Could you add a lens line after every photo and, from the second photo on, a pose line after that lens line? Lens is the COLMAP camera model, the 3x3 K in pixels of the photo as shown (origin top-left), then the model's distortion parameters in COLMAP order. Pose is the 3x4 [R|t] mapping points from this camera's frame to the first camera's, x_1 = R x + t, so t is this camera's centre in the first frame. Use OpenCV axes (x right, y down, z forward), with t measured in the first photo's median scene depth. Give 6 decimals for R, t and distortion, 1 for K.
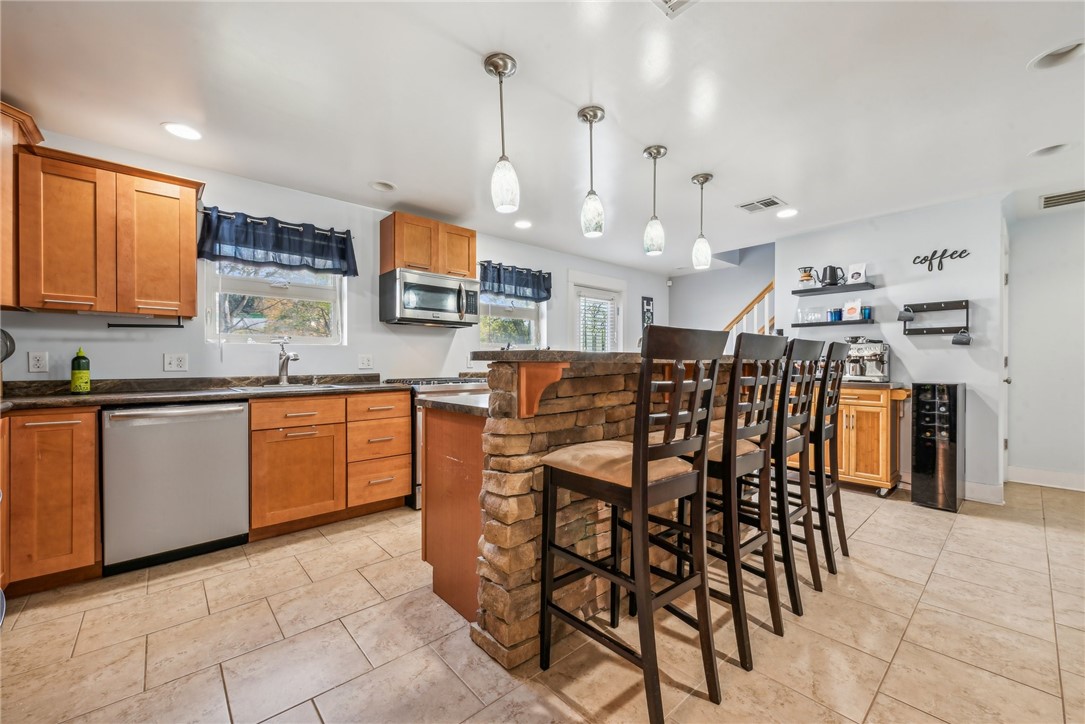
lens RADIAL K [[434.1, 0, 541.4], [0, 434.1, 364.9], [0, 0, 1]] dist [0.001641, -0.000089]
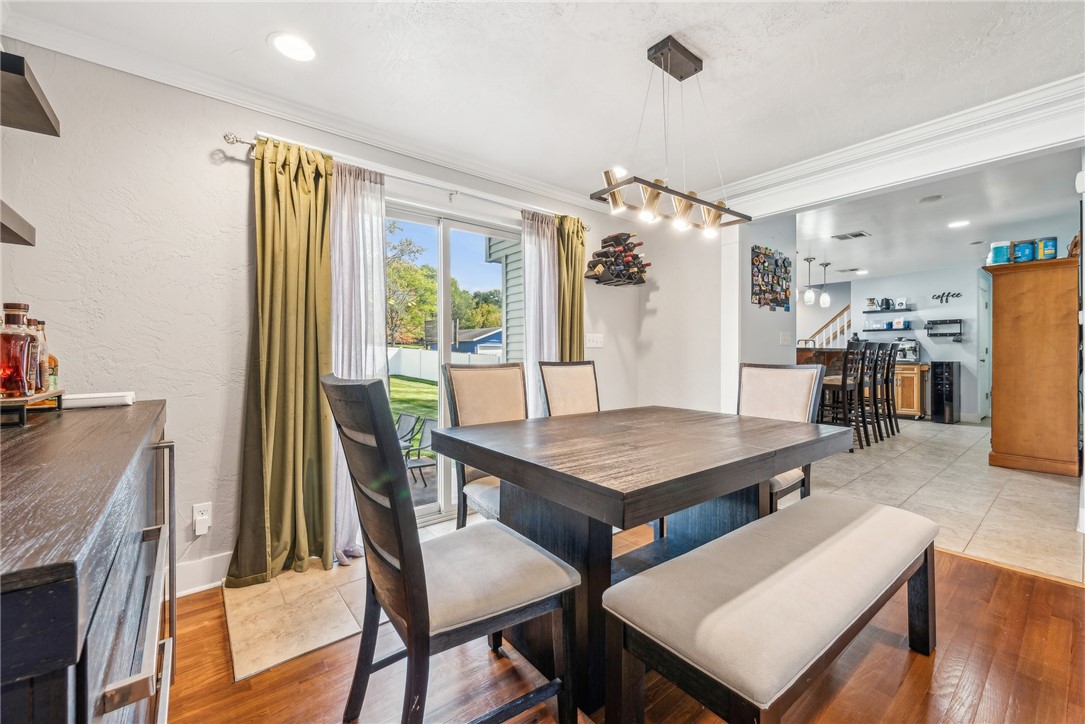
lens RADIAL K [[434.1, 0, 543.9], [0, 434.1, 353.6], [0, 0, 1]] dist [0.001641, -0.000089]
pose [[0.998675, -0.002999, -0.051366, -0.754851], [0.002793, 0.999988, -0.004088, 0.007833], [0.051378, 0.003940, 0.998672, -0.999474]]
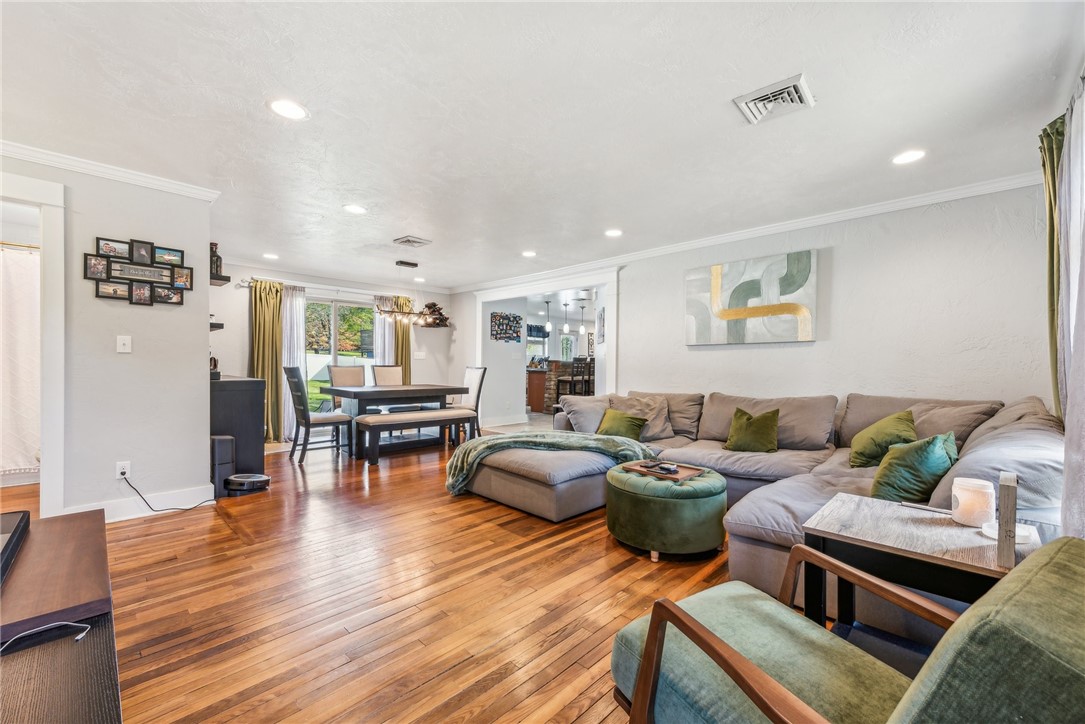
lens RADIAL K [[434.1, 0, 548.6], [0, 434.1, 367.4], [0, 0, 1]] dist [0.001641, -0.000089]
pose [[0.996751, 0.008045, 0.080141, -0.249292], [-0.008576, 0.999943, 0.006292, 0.010725], [-0.080086, -0.006959, 0.996764, -2.051111]]
